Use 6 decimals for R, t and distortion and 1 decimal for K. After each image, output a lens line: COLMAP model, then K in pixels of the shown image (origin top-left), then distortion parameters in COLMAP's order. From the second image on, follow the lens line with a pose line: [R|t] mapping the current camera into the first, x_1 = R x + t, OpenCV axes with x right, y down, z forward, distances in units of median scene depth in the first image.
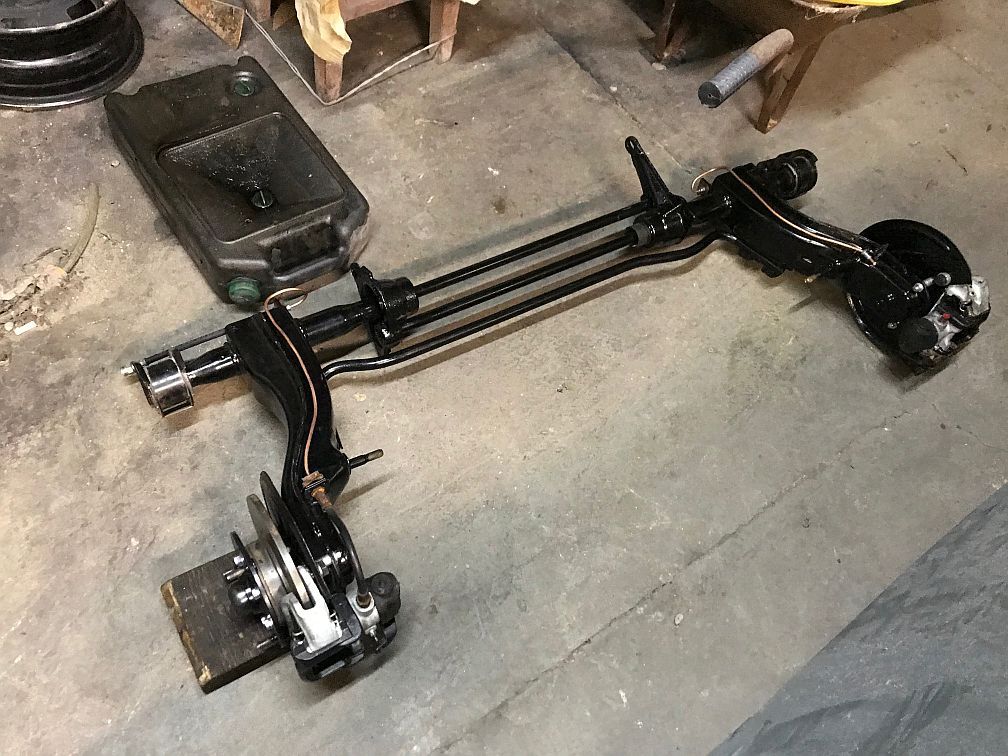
lens RADIAL K [[855.5, 0, 505.2], [0, 855.5, 380.6], [0, 0, 1]] dist [0.018278, -0.010460]
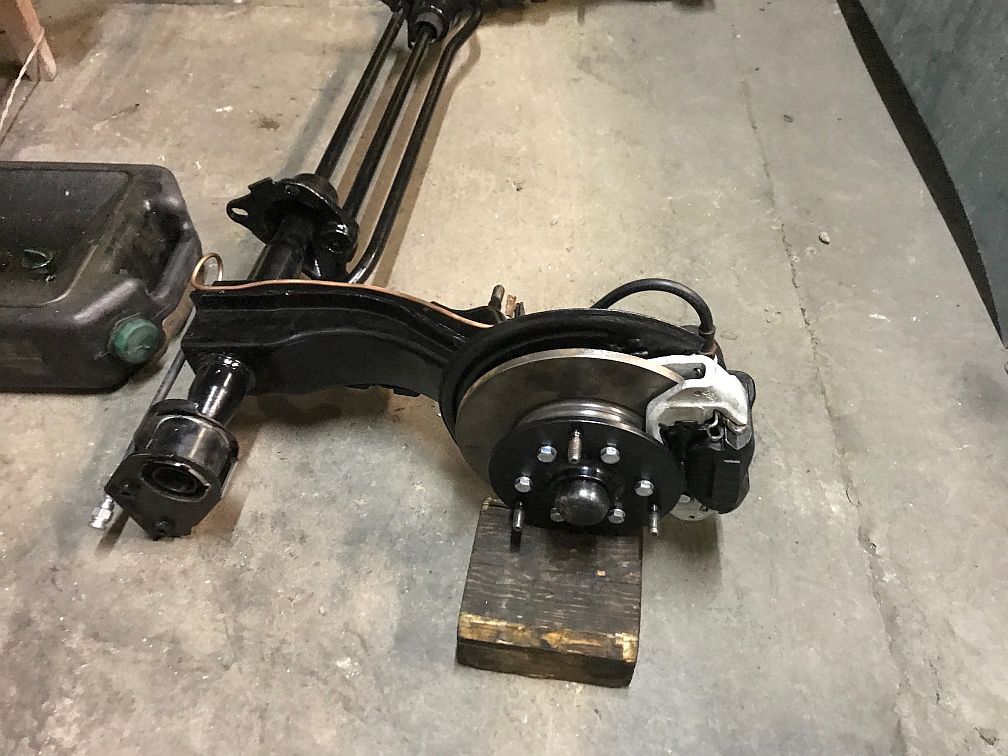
lens RADIAL K [[855.5, 0, 518.4], [0, 855.5, 355.2], [0, 0, 1]] dist [0.018278, -0.010460]
pose [[0.617584, -0.680317, 0.394662, -0.388326], [0.724088, 0.687714, 0.052395, 0.083004], [-0.307060, 0.253411, 0.917331, 0.304329]]
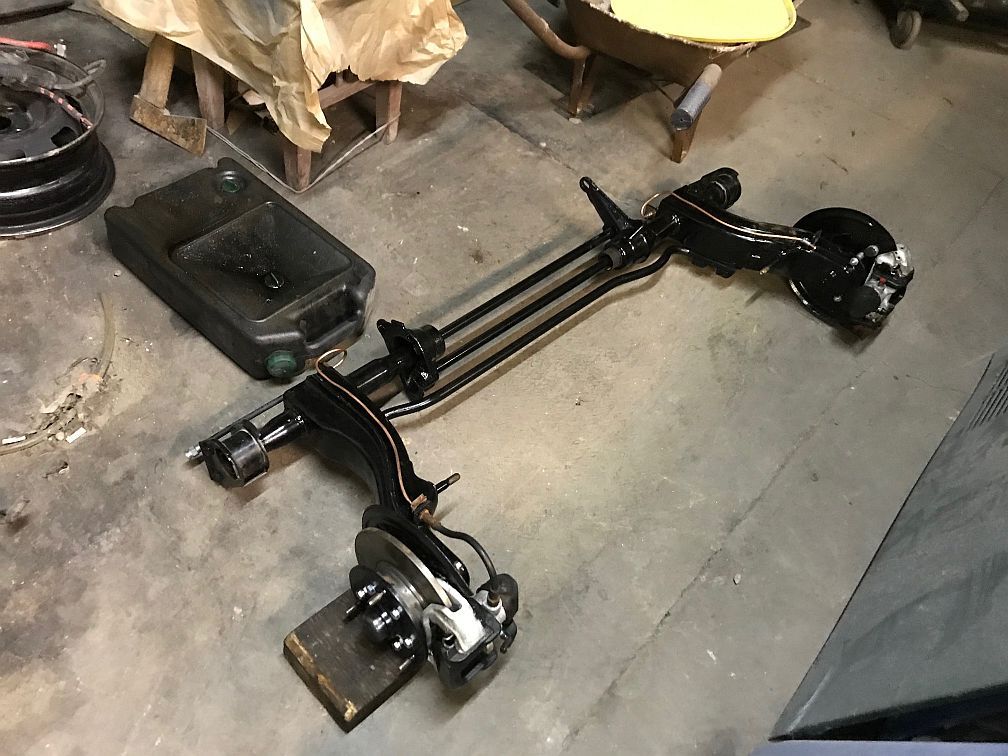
lens RADIAL K [[855.5, 0, 506.5], [0, 855.5, 371.7], [0, 0, 1]] dist [0.018278, -0.010460]
pose [[0.972987, -0.180056, 0.144487, -0.186319], [0.194219, 0.976759, -0.090672, 0.055512], [-0.124803, 0.116284, 0.985344, -0.079234]]
